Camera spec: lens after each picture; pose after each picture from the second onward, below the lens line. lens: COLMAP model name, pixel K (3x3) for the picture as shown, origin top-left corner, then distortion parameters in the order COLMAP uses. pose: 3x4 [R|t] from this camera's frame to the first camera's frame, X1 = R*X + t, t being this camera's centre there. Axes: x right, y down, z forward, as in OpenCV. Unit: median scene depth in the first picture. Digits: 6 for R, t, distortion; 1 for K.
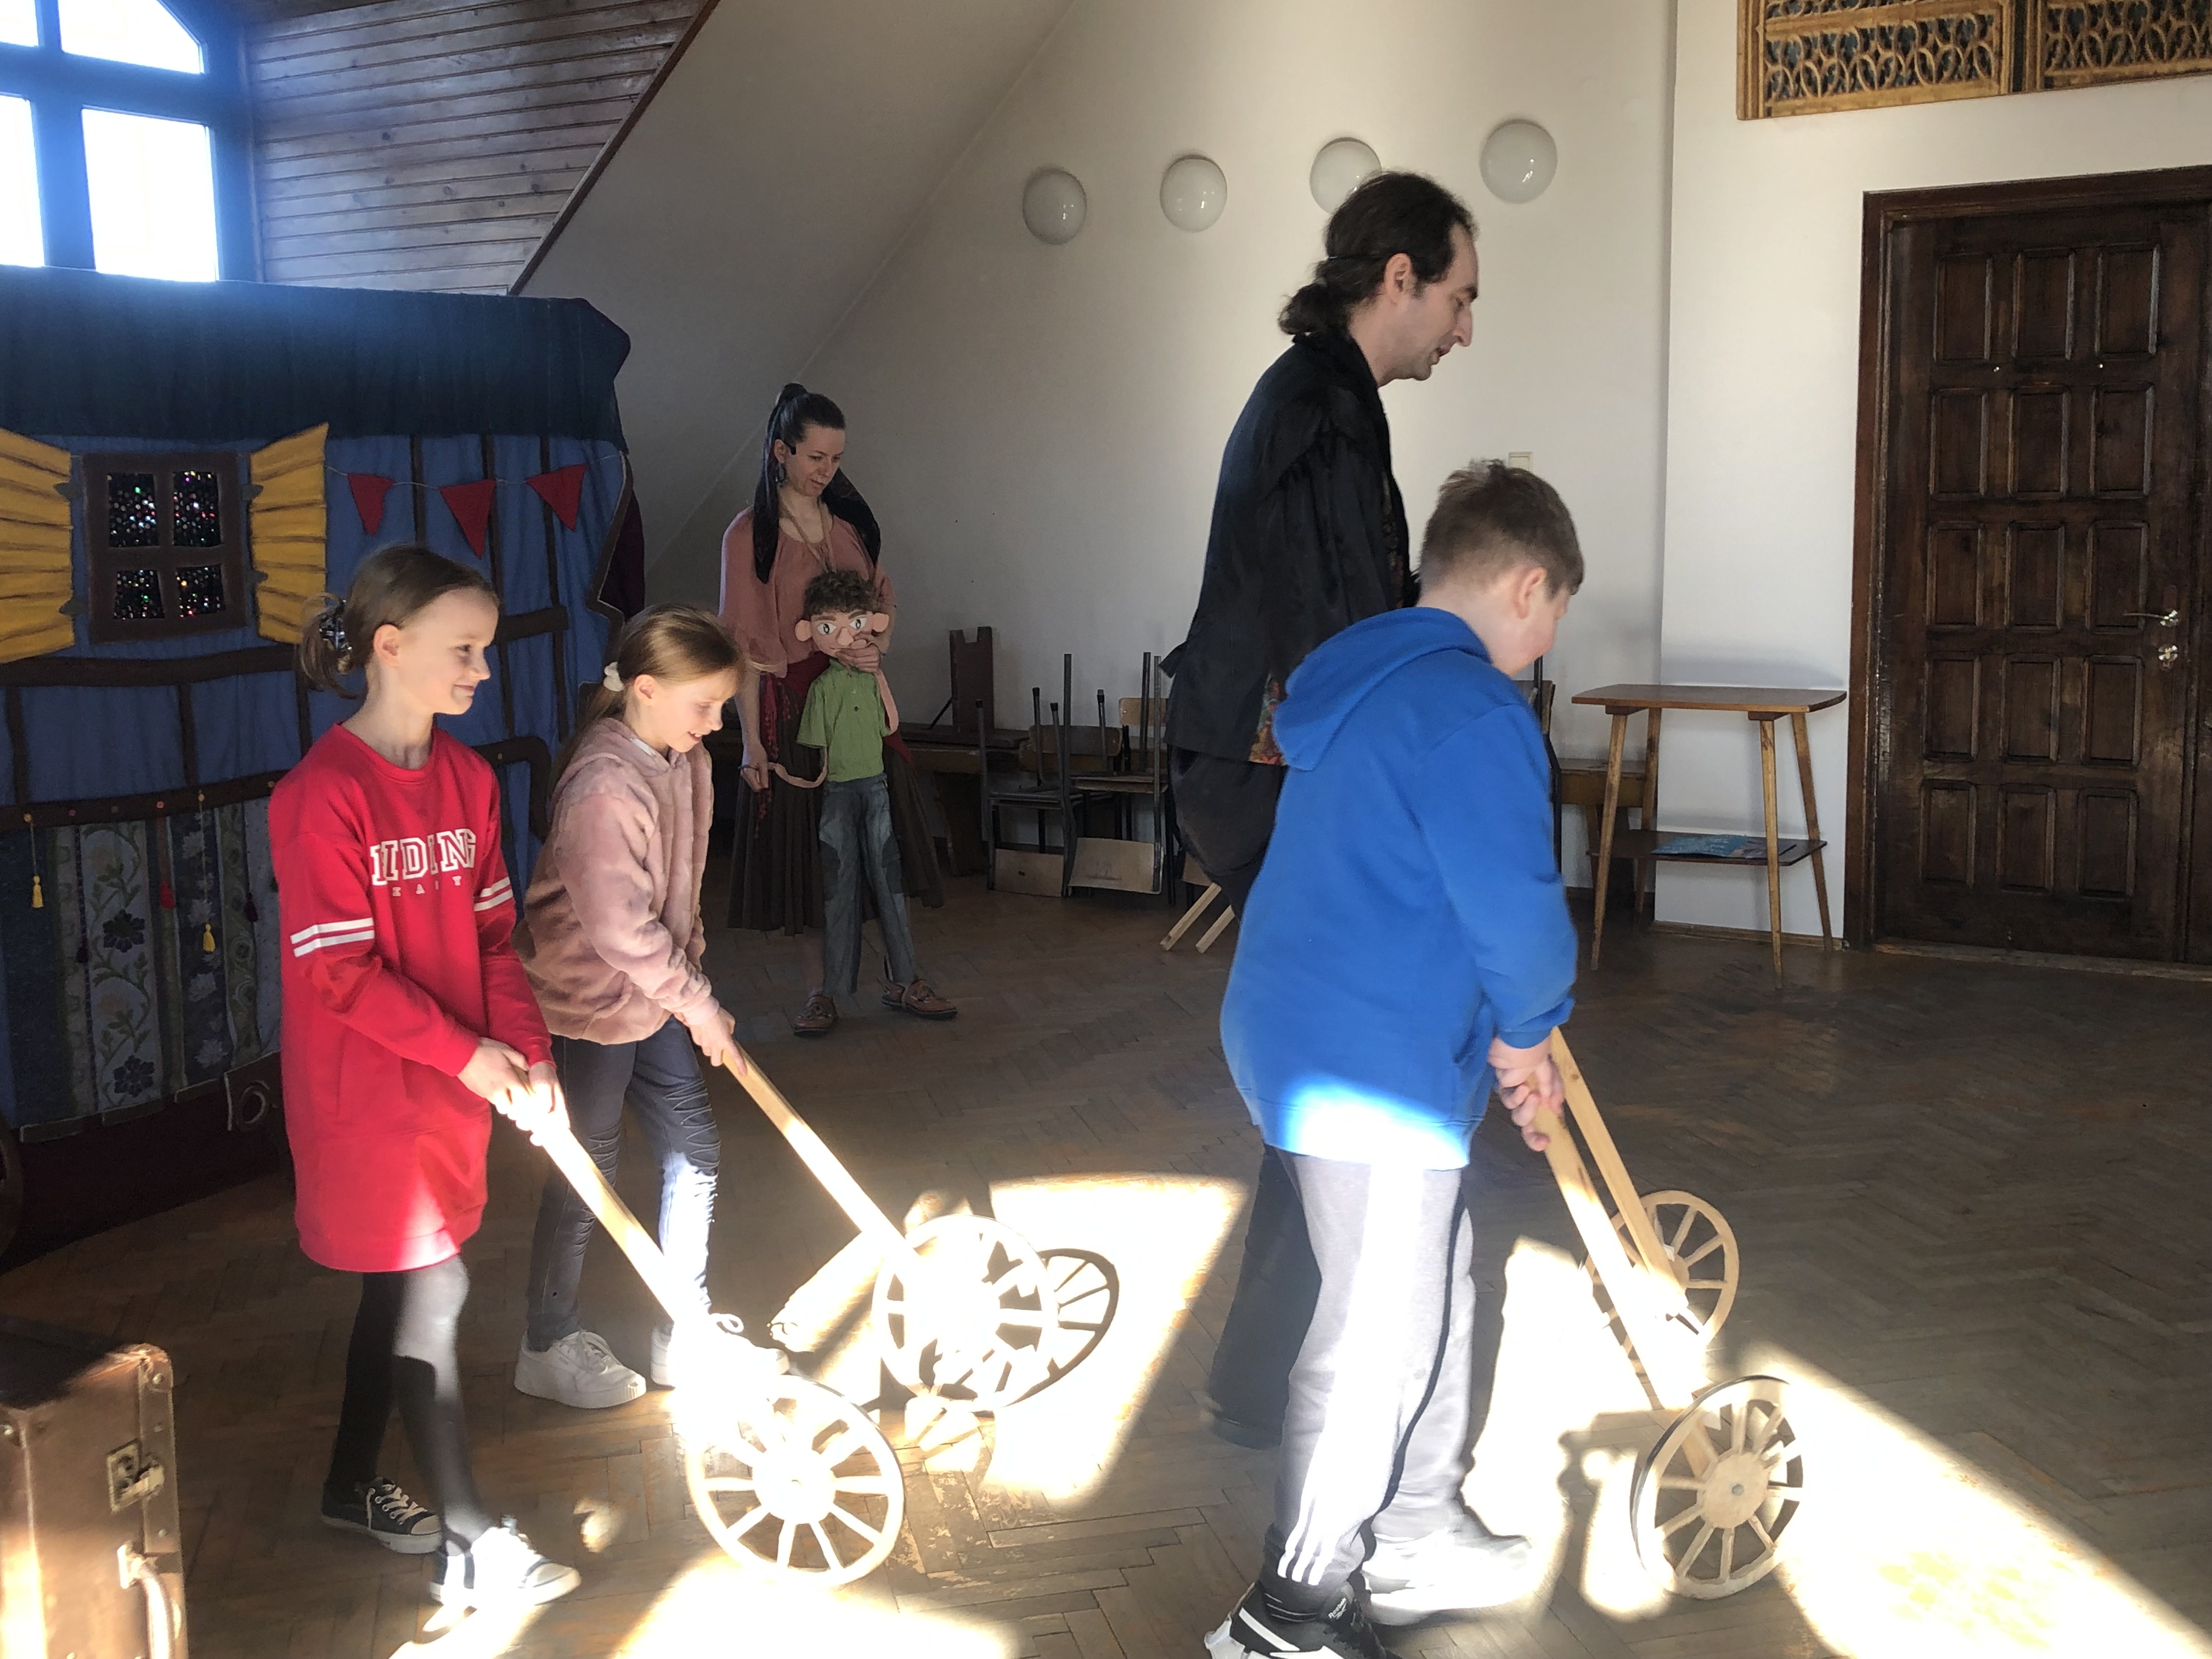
lens RADIAL K [[2308.4, 0, 1113.1], [0, 2308.4, 822.6], [0, 0, 1]] dist [-0.010088, 0.000000]
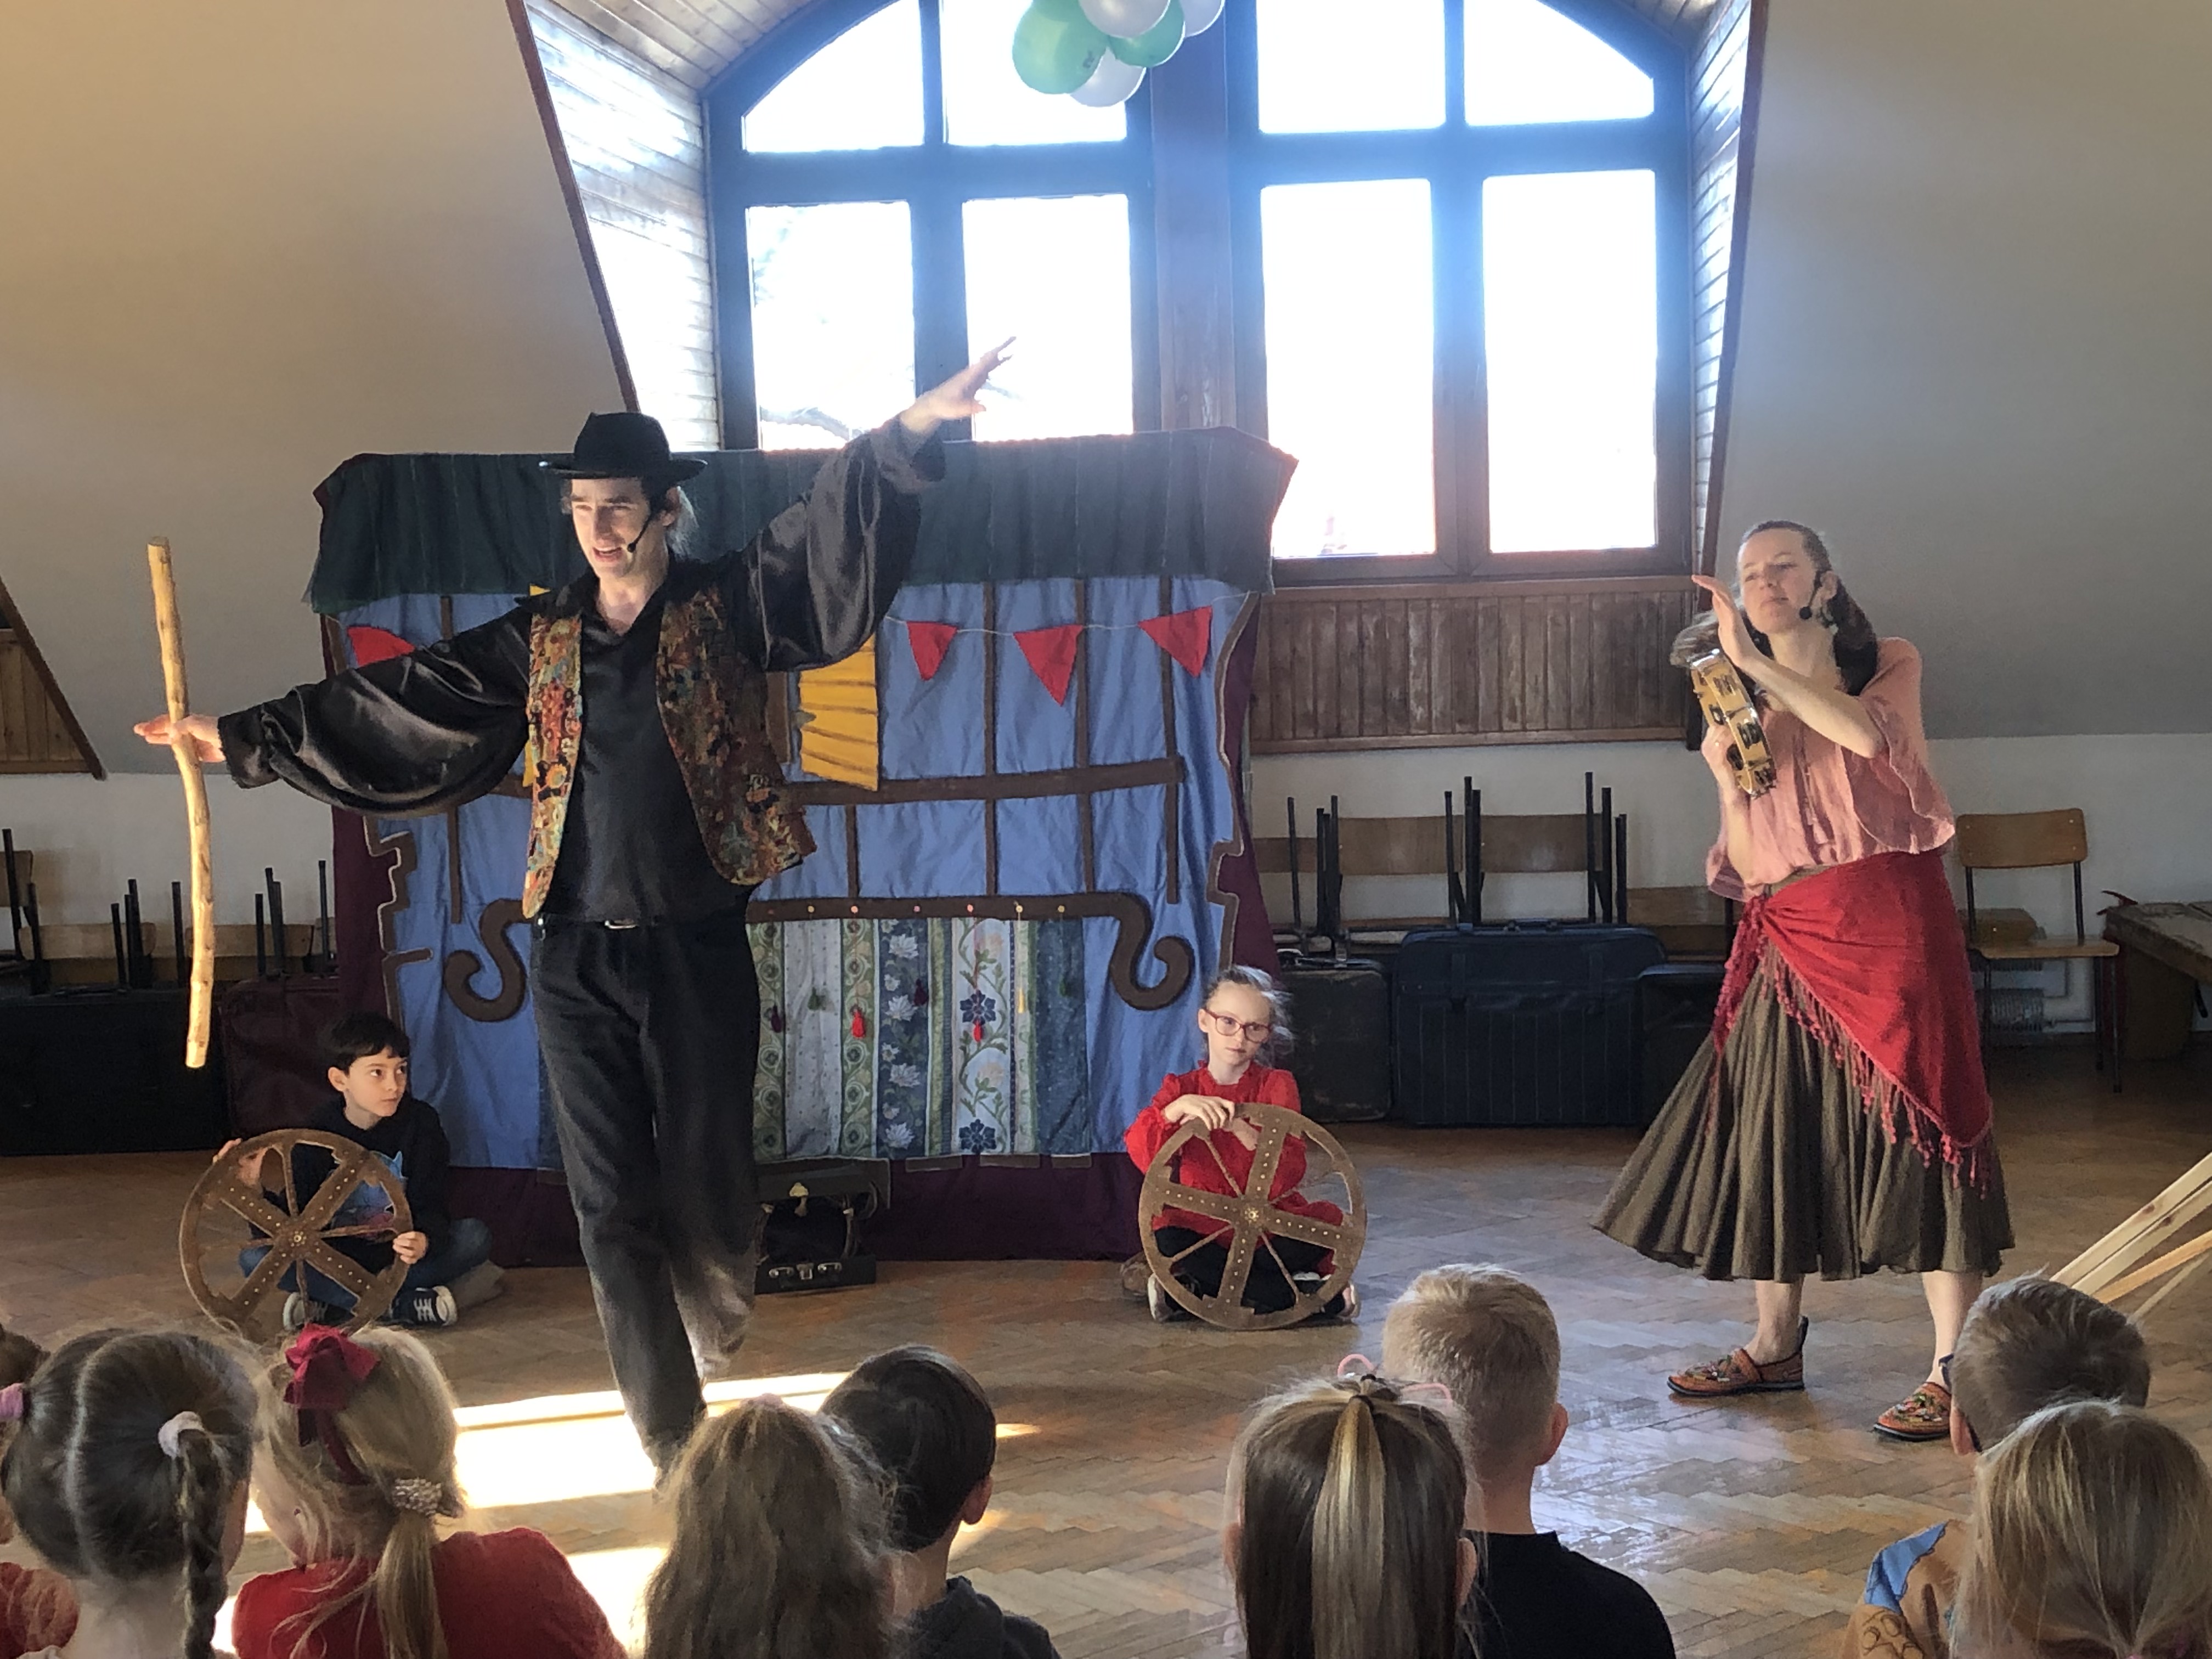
lens RADIAL K [[3367.7, 0, 1098.3], [0, 3367.7, 825.8], [0, 0, 1]] dist [0.101794, 0.000000]
pose [[0.436194, 0.085748, -0.895758, 0.864454], [-0.110890, 0.992984, 0.041057, -0.105548], [0.892994, 0.081422, 0.442643, 0.329084]]
